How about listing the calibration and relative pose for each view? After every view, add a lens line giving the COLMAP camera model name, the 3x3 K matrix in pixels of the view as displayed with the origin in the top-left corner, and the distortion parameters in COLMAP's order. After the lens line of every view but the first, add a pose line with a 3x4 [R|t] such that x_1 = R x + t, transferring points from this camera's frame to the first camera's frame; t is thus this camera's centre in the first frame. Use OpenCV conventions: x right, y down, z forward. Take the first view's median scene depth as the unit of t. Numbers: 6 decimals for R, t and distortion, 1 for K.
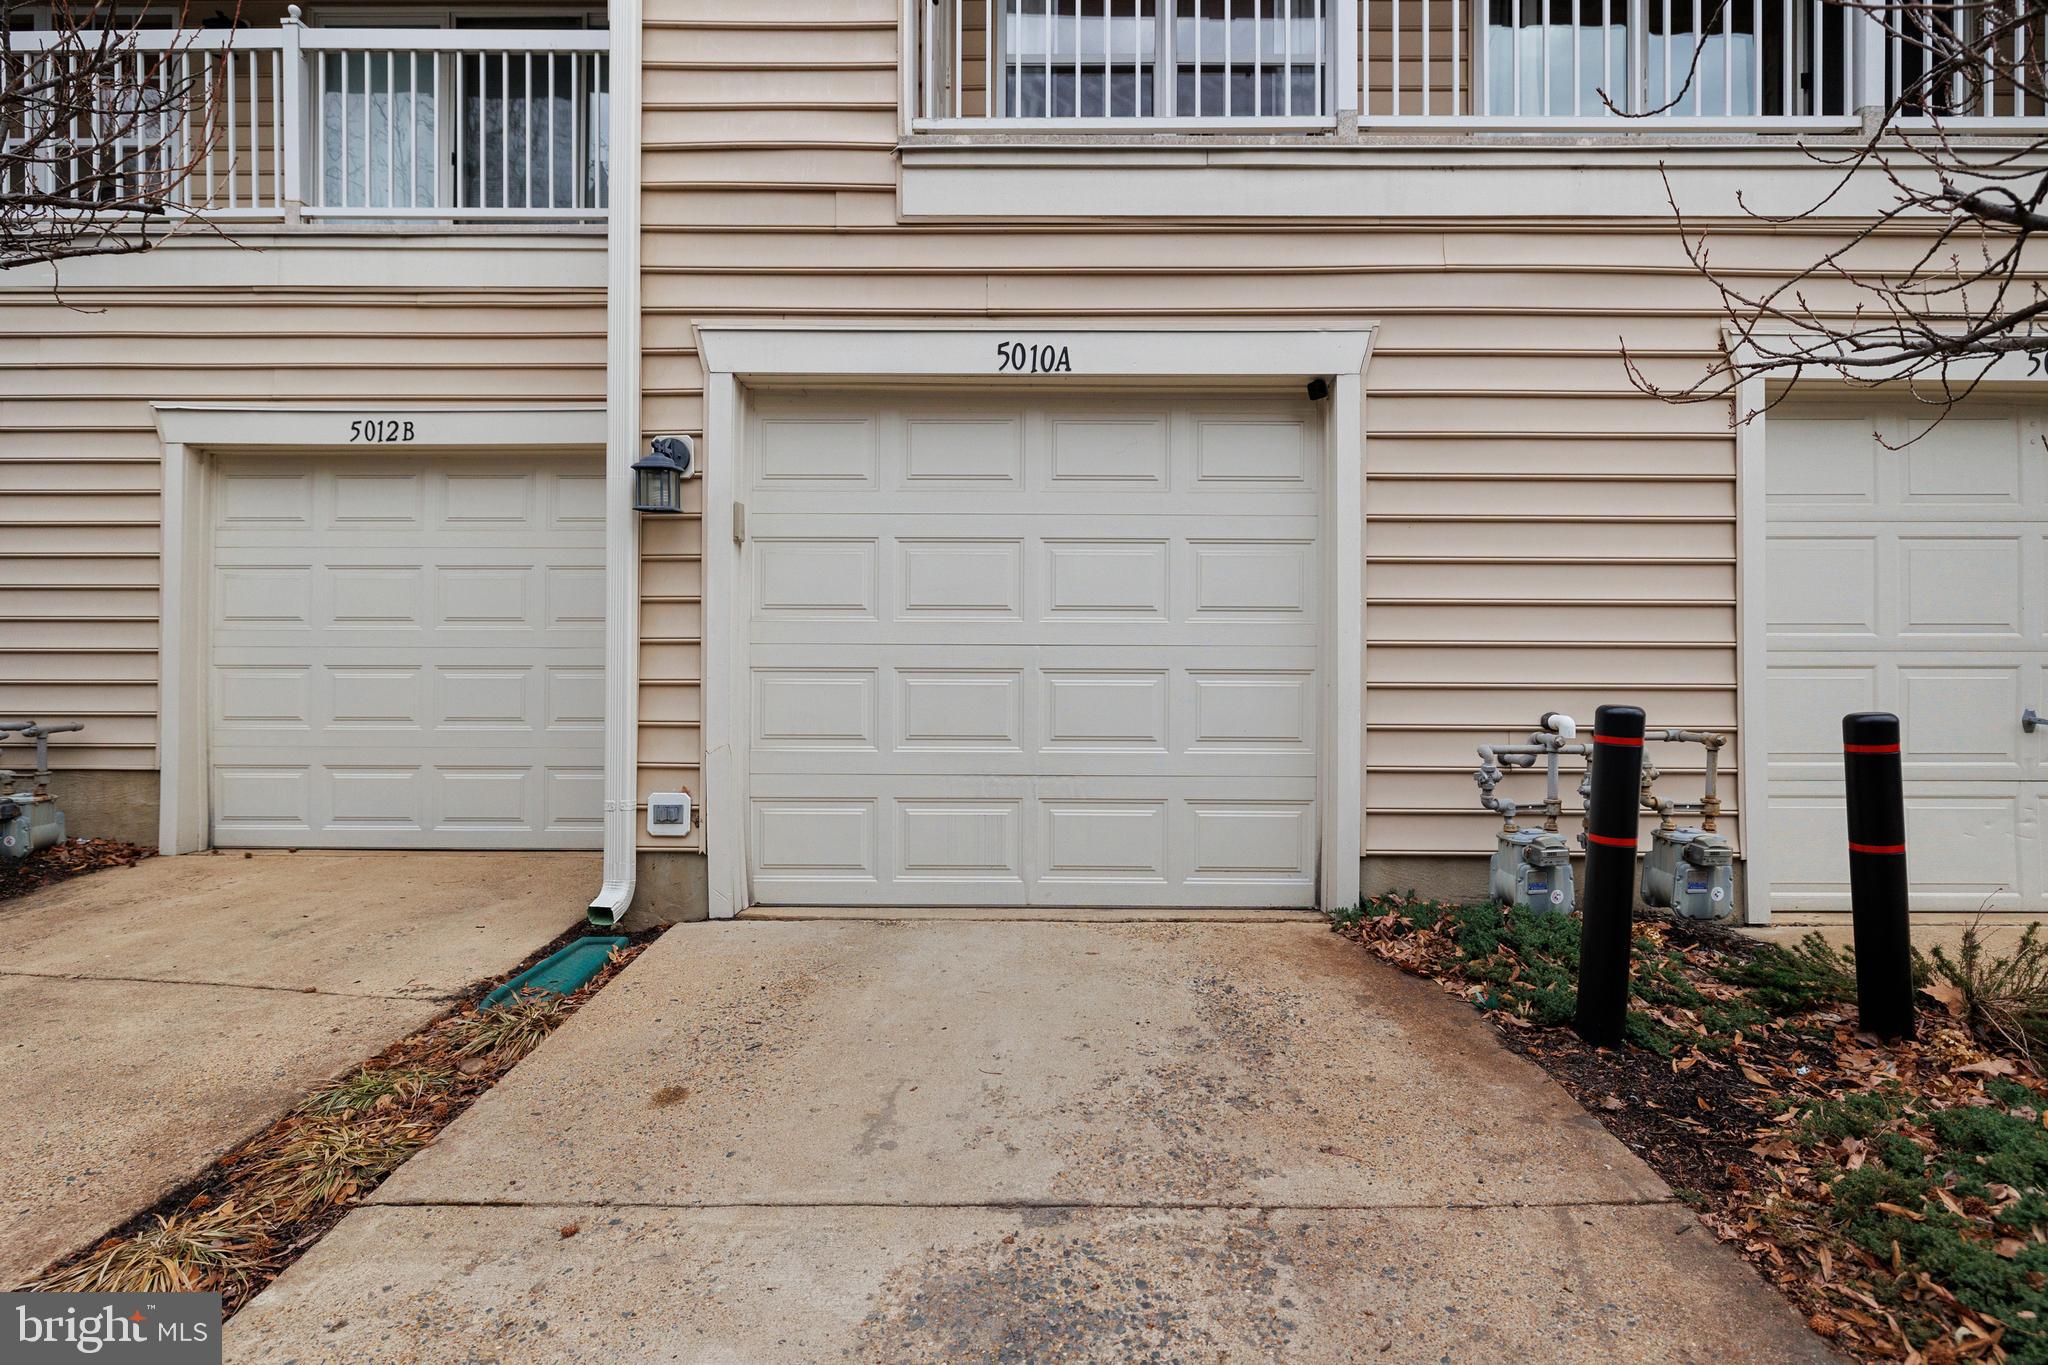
lens RADIAL K [[1010.7, 0, 1025.6], [0, 1010.7, 675.5], [0, 0, 1]] dist [-0.001656, -0.000279]
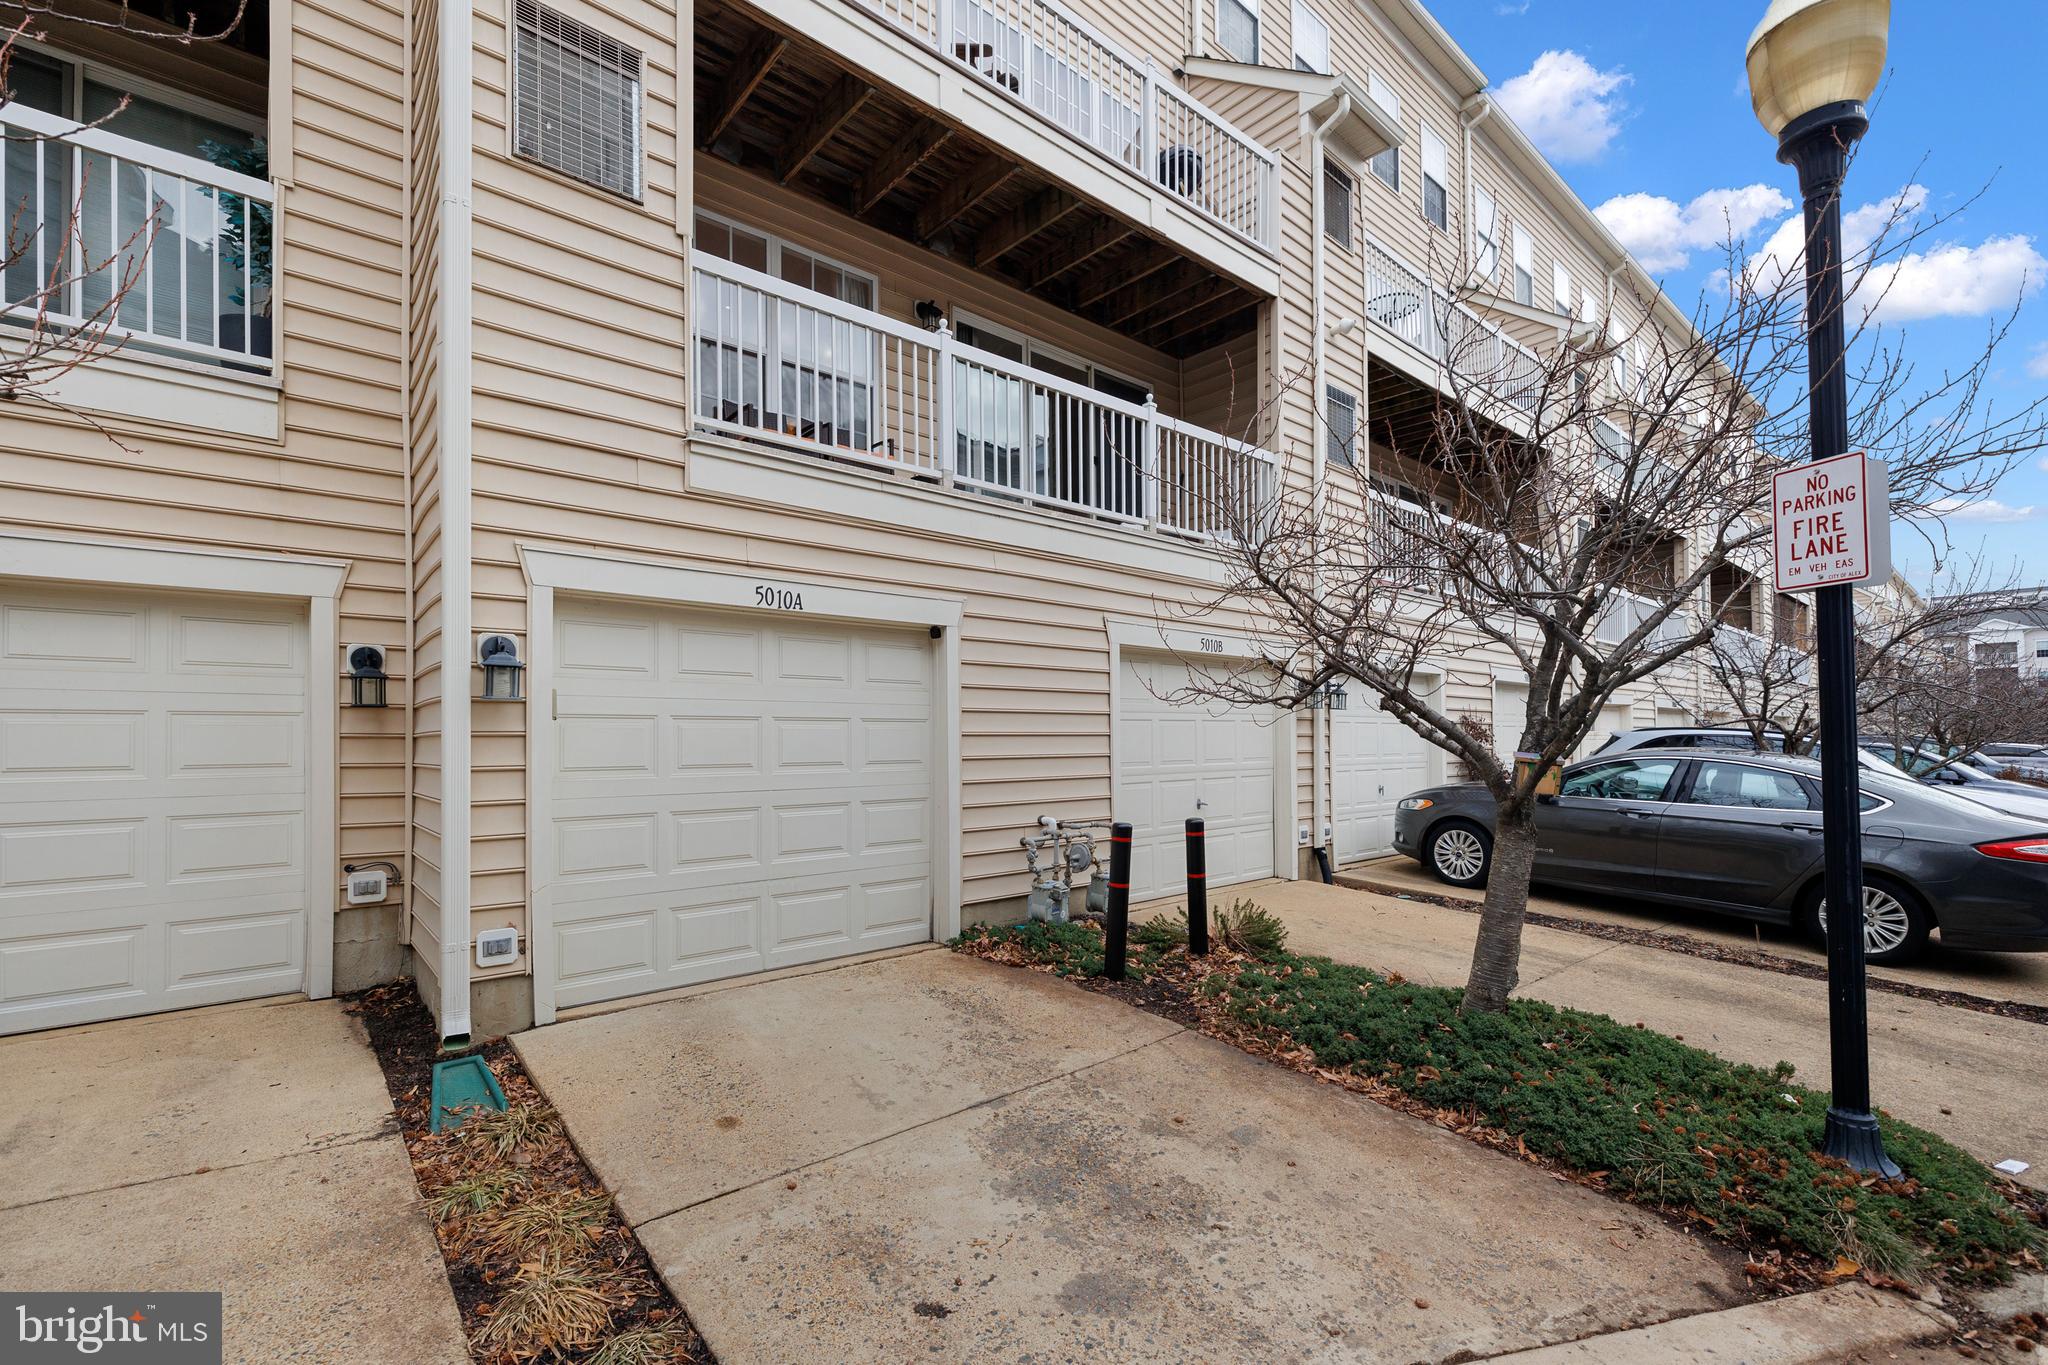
lens RADIAL K [[865.1, 0, 1027.8], [0, 865.1, 731.9], [0, 0, 1]] dist [-0.001651, -0.001271]
pose [[0.756868, -0.000876, 0.653567, -0.556476], [0.008062, 0.999936, -0.007995, -0.107718], [-0.653518, 0.011320, 0.756826, -0.199026]]
